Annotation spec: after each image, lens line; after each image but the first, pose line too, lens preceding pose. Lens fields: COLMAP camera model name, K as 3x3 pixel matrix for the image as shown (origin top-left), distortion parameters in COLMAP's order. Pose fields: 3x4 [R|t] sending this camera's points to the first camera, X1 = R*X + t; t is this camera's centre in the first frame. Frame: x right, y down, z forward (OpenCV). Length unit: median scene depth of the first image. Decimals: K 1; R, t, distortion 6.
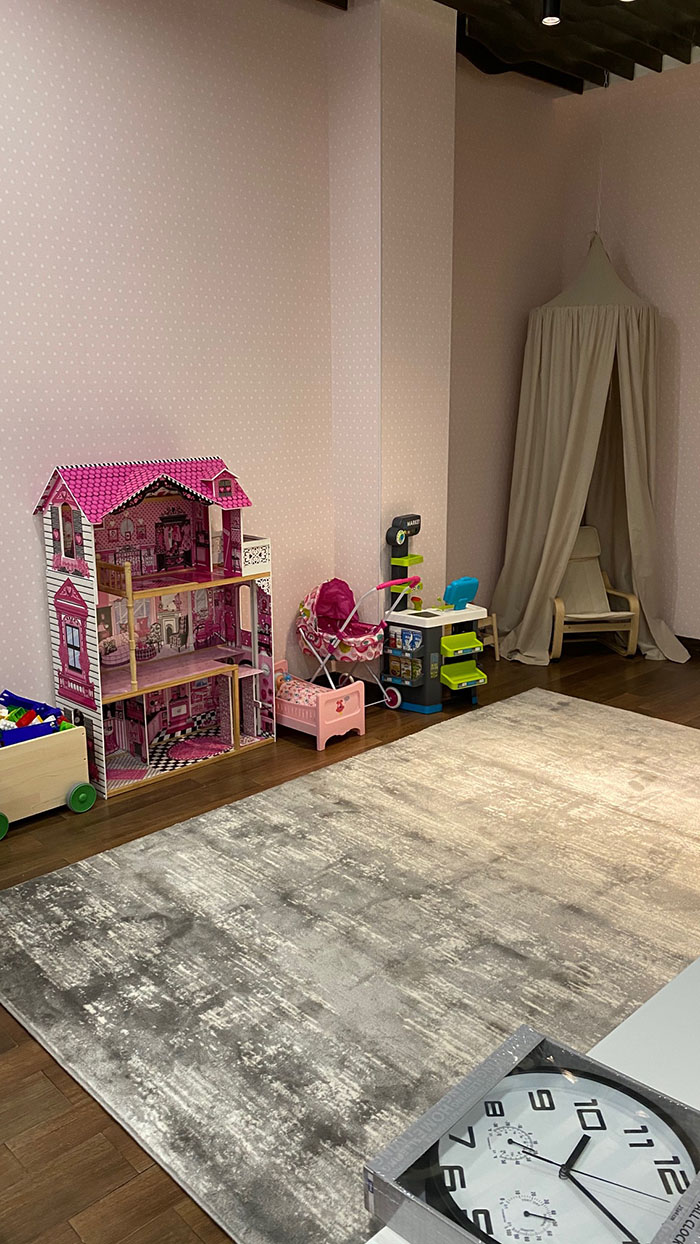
lens RADIAL K [[950.3, 0, 348.2], [0, 950.3, 617.8], [0, 0, 1]] dist [0.150296, -0.358145]
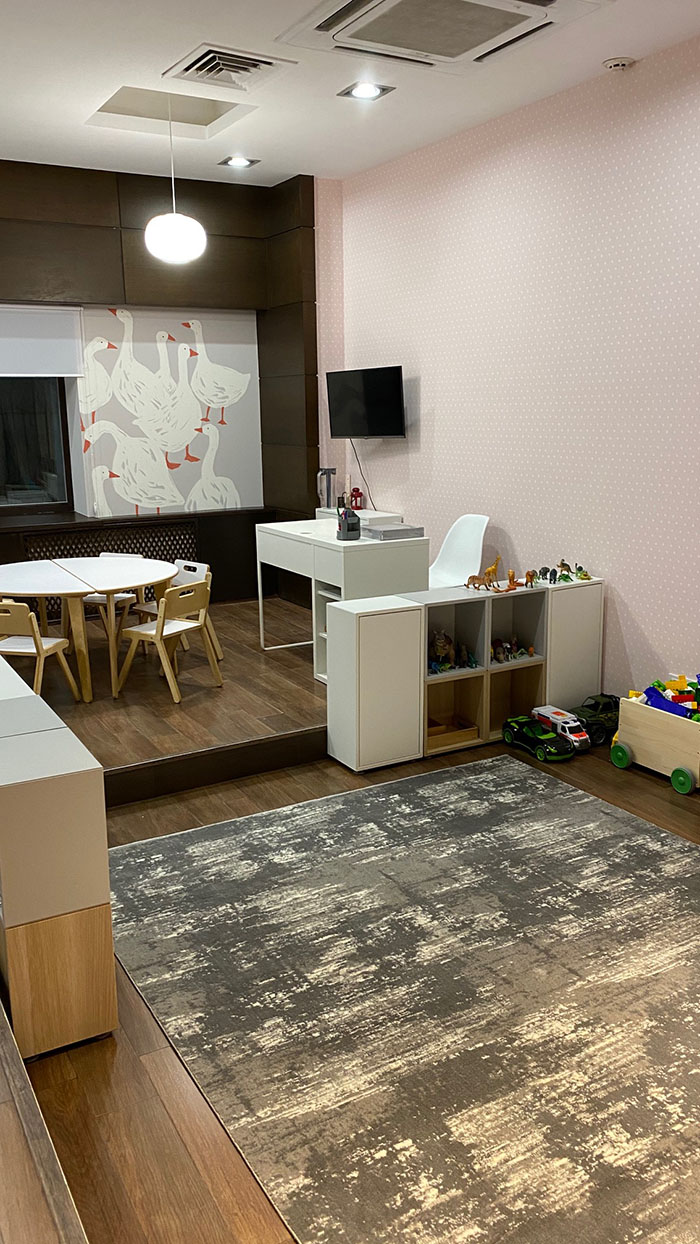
lens RADIAL K [[950.3, 0, 348.2], [0, 950.3, 617.8], [0, 0, 1]] dist [0.150296, -0.358145]
pose [[-0.241934, 0.214542, -0.946277, 1.002646], [-0.218702, 0.938095, 0.268602, -0.250614], [0.945324, 0.271937, -0.180036, 0.909571]]
